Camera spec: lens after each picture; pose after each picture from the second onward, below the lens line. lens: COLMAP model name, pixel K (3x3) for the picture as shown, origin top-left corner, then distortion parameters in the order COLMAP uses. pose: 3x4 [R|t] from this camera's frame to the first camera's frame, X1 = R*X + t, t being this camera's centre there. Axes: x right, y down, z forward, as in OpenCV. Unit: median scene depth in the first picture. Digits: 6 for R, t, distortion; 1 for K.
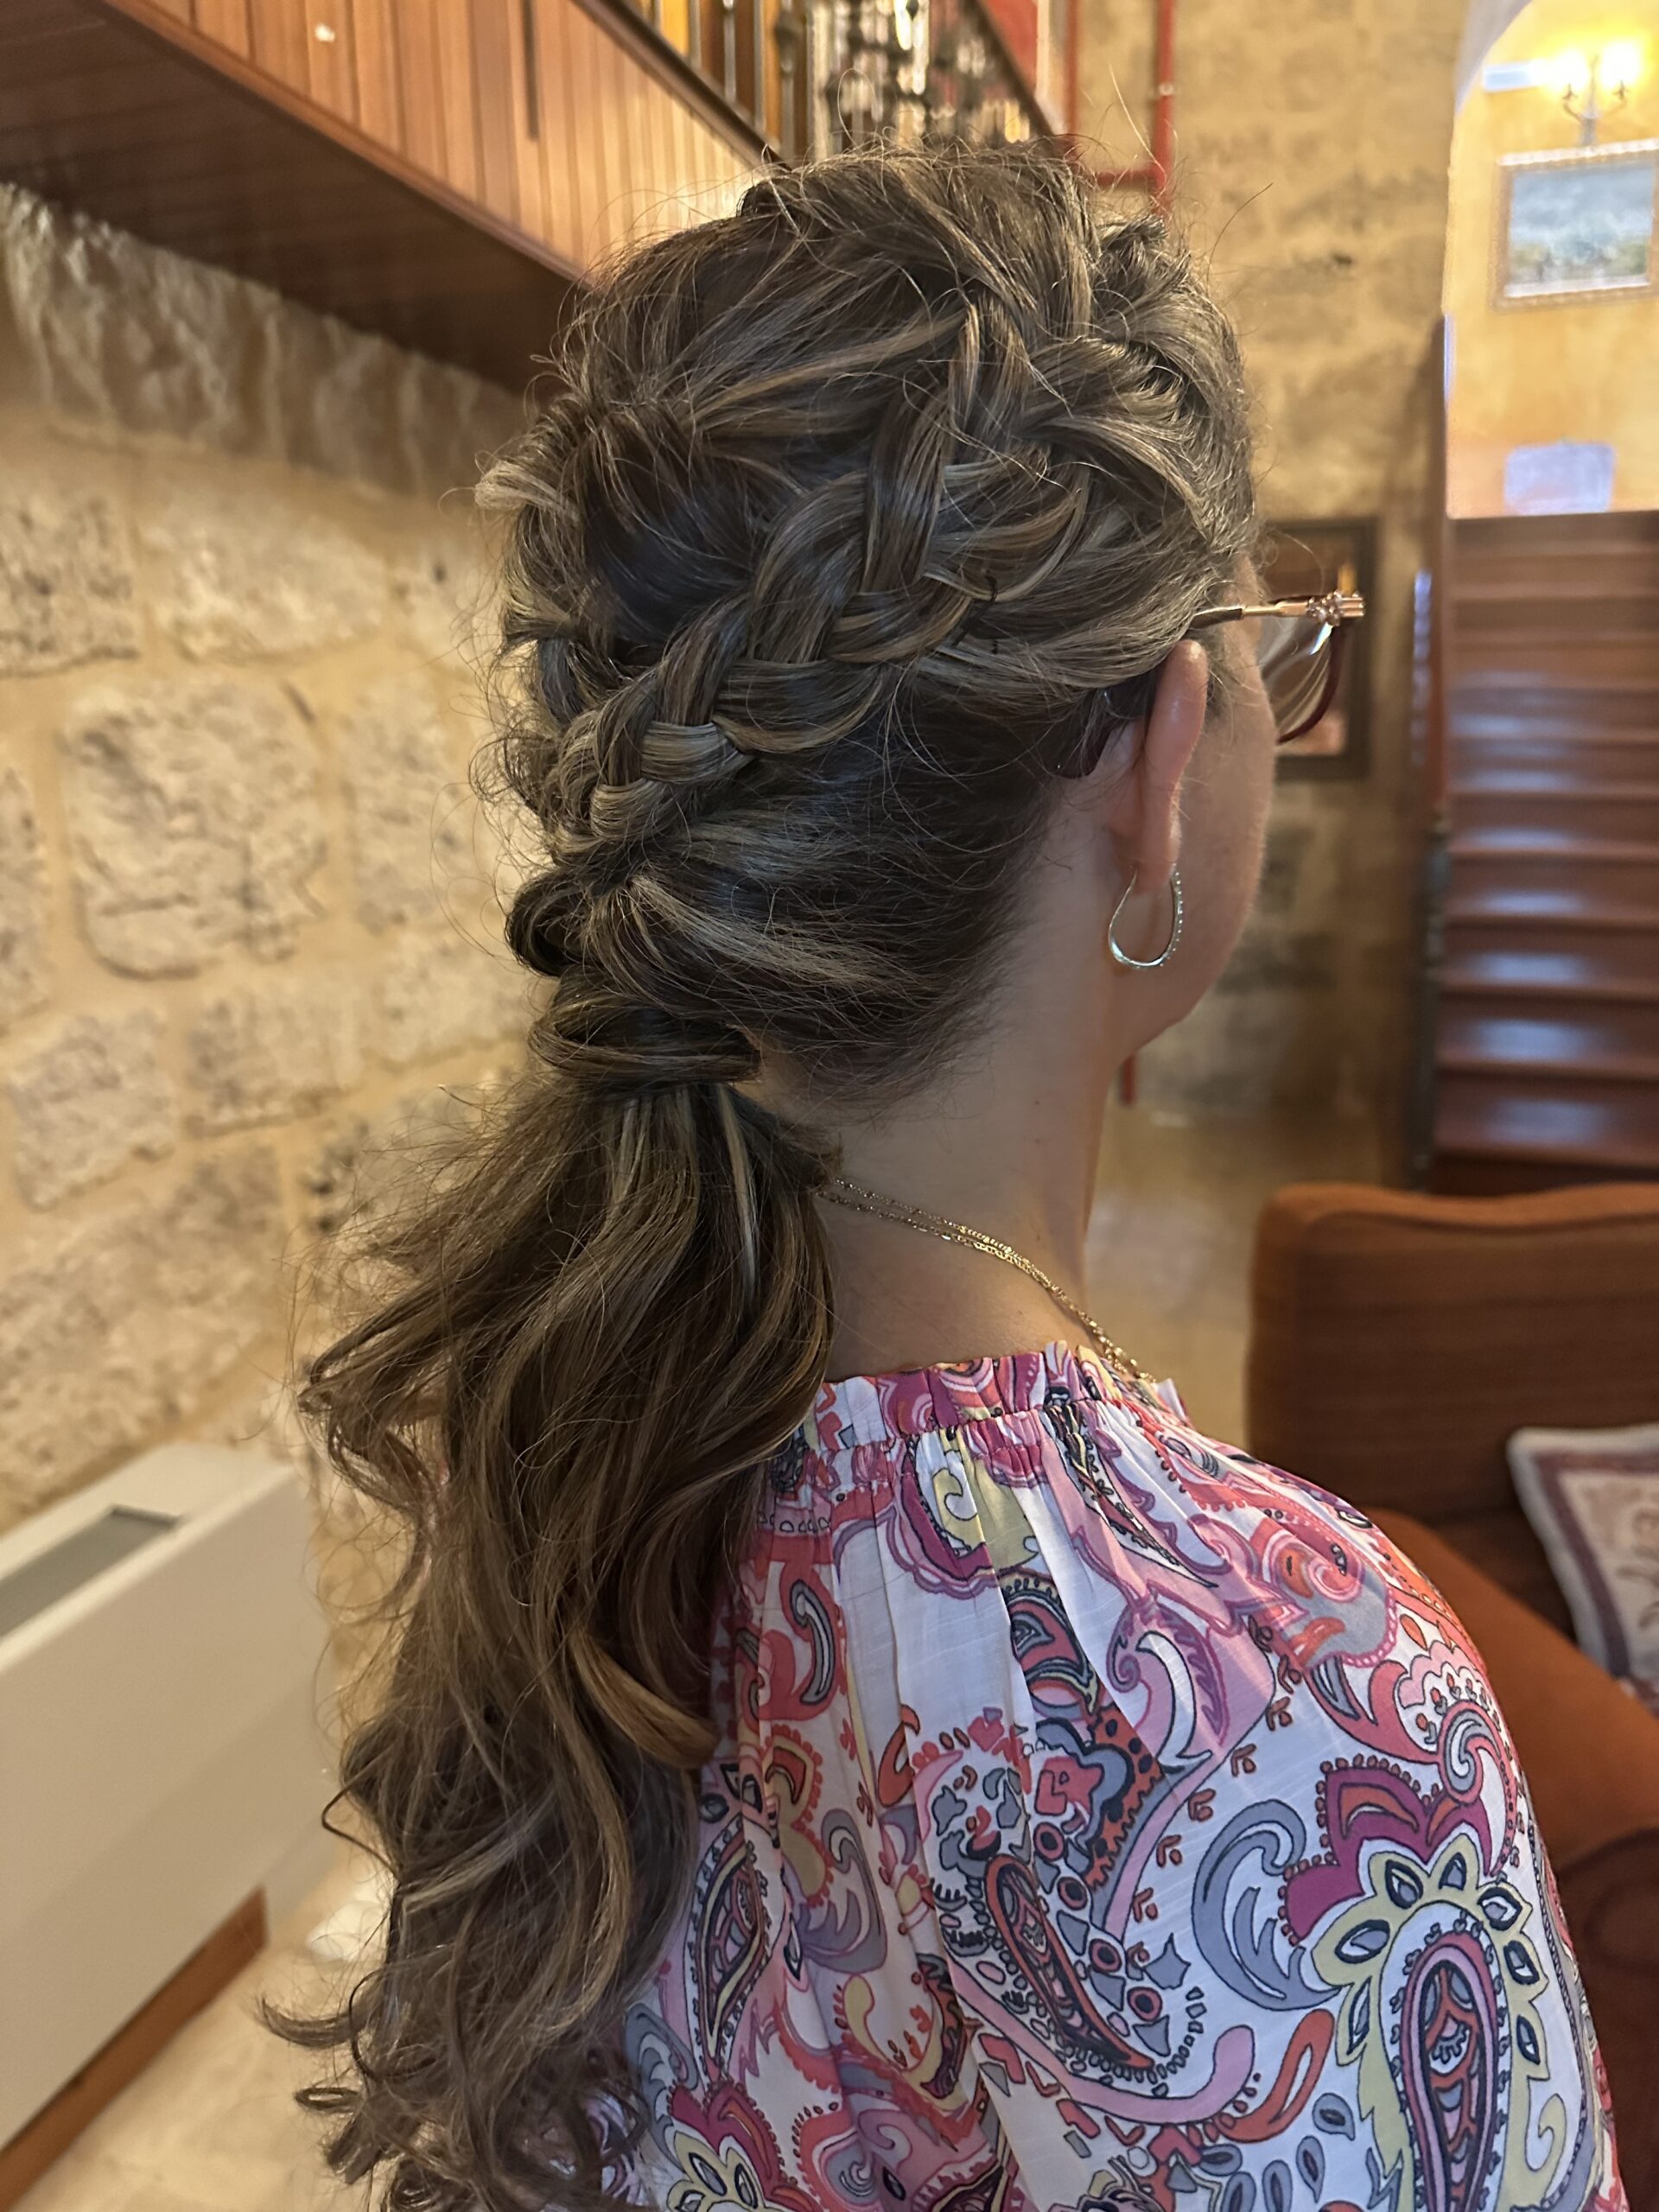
lens RADIAL K [[1595.3, 0, 832.1], [0, 1595.3, 1253.2], [0, 0, 1]] dist [-0.043675, 0.003628]
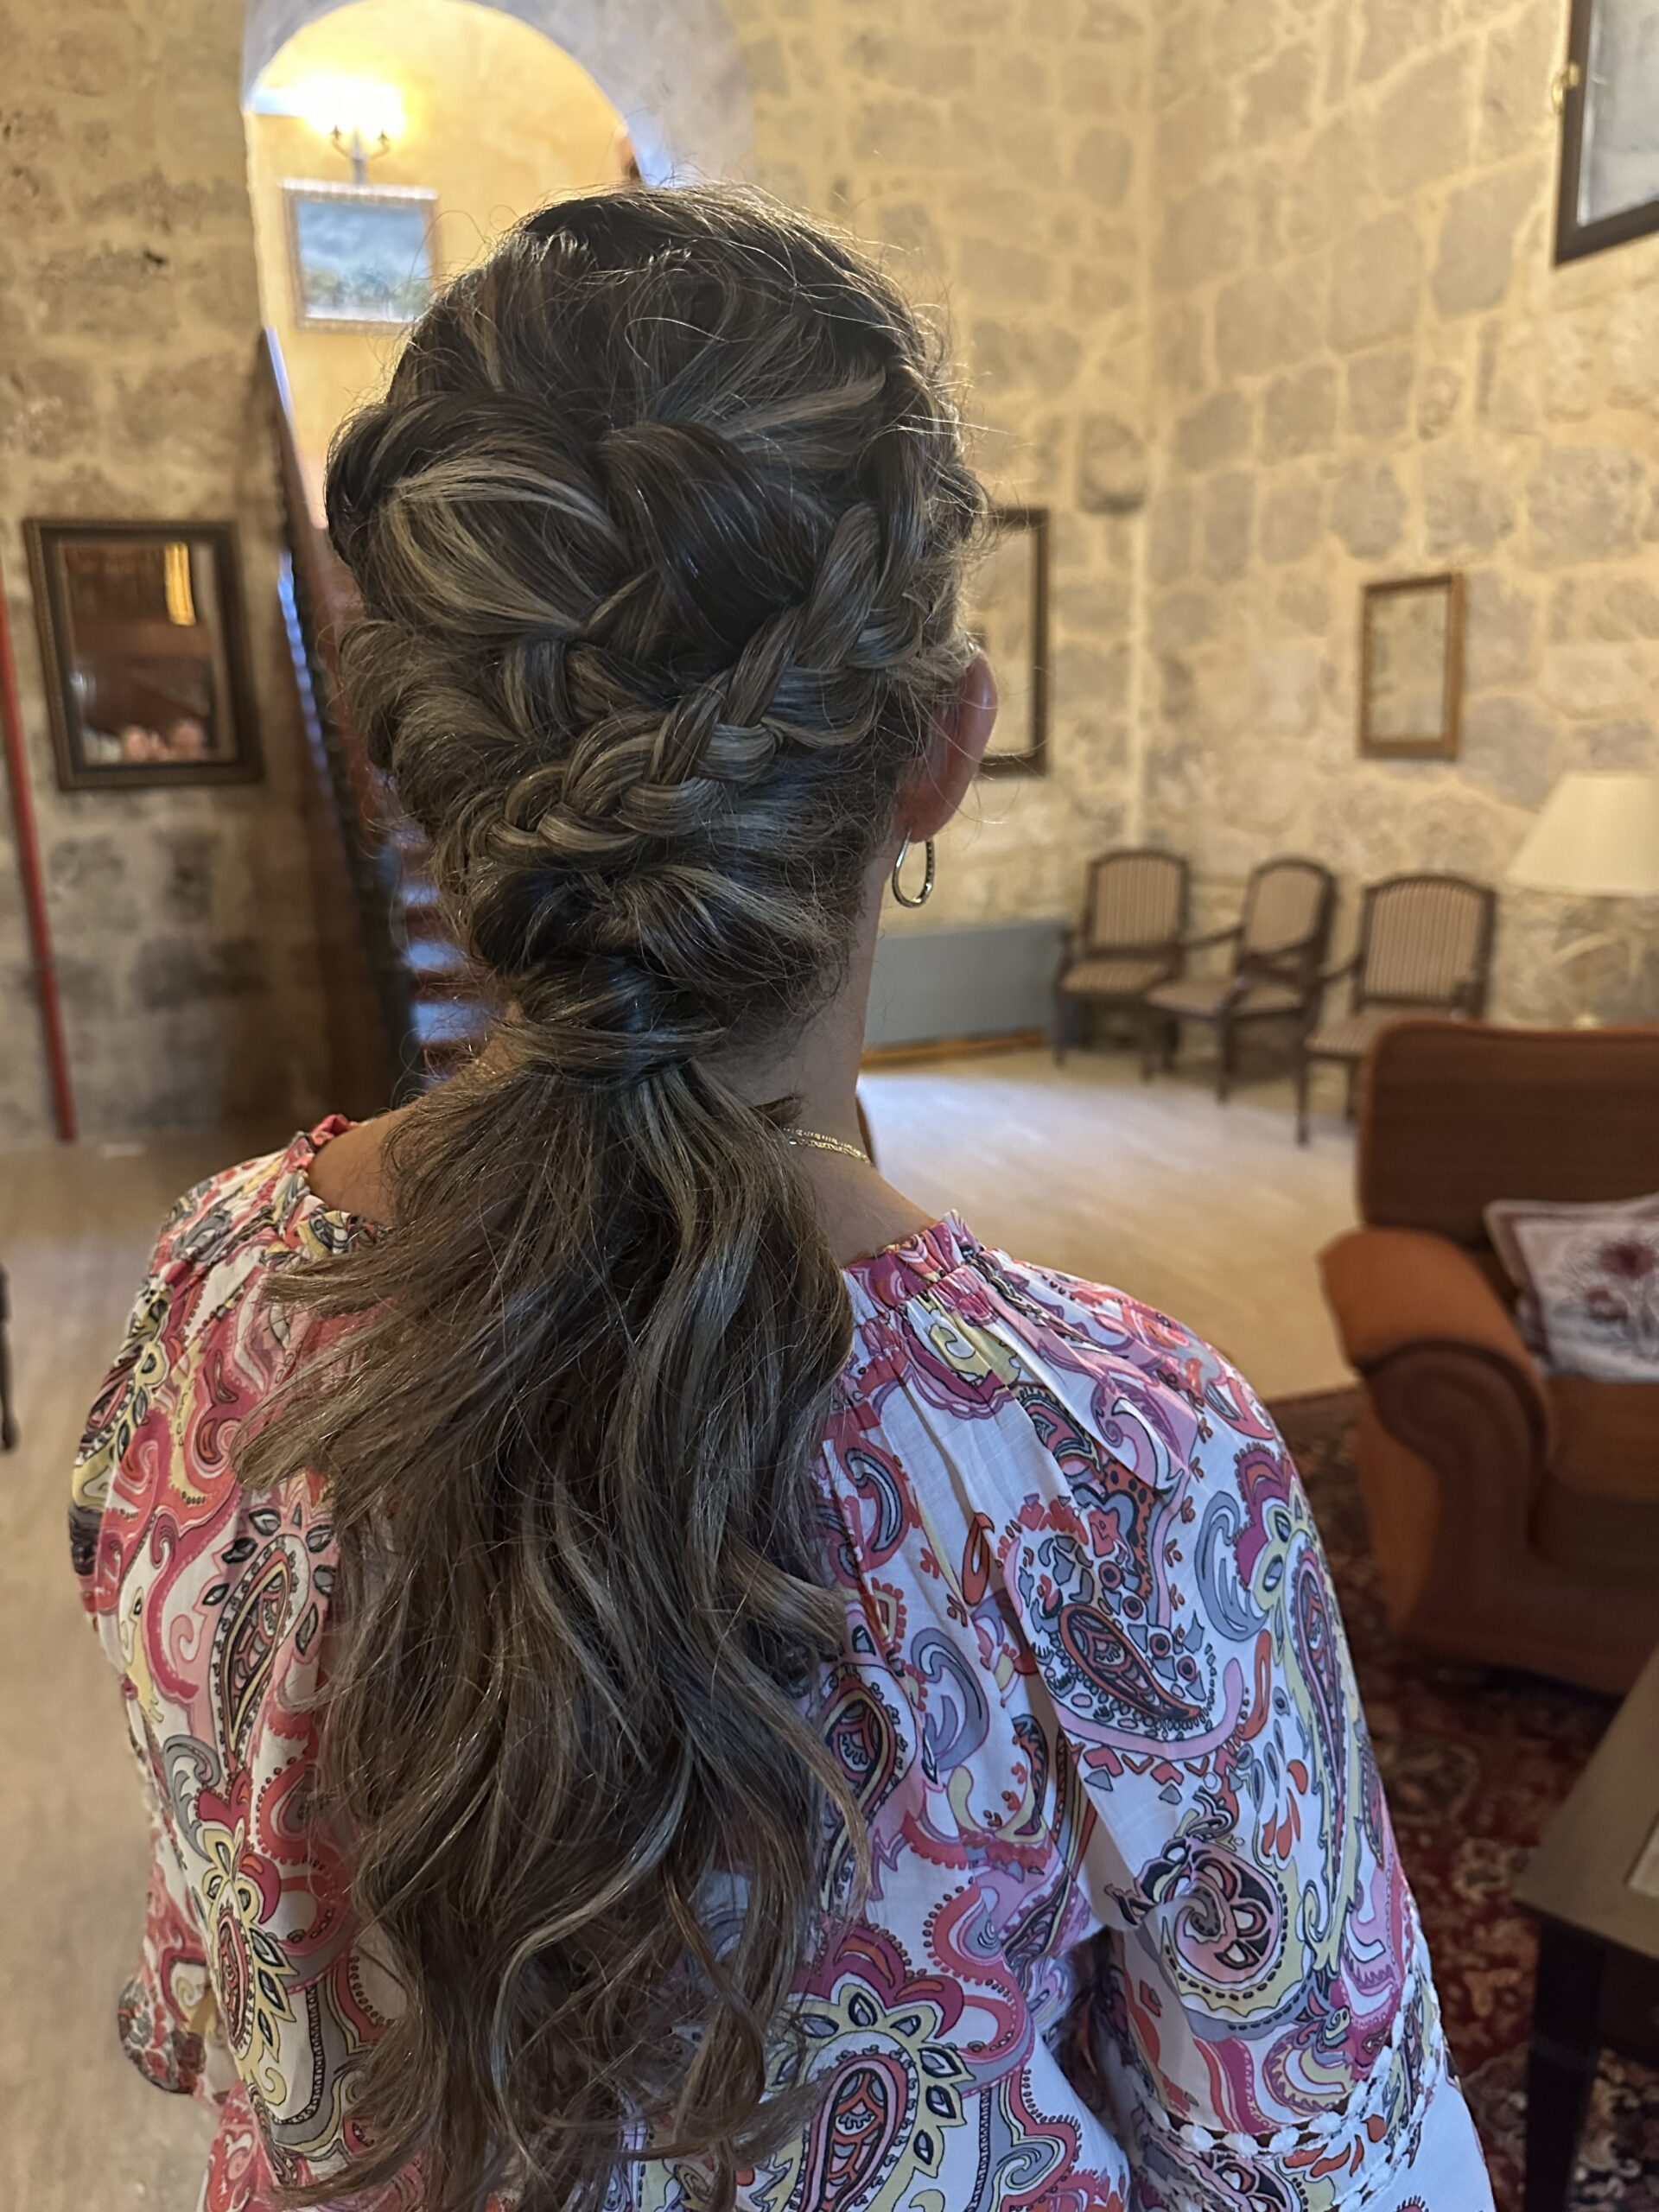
lens RADIAL K [[1595.3, 0, 832.1], [0, 1595.3, 1253.2], [0, 0, 1]] dist [-0.043675, 0.003628]
pose [[0.763747, -0.195704, 0.615135, -0.689025], [0.198091, 0.978012, 0.065205, -0.010080], [-0.614370, 0.072053, 0.785721, 0.098746]]
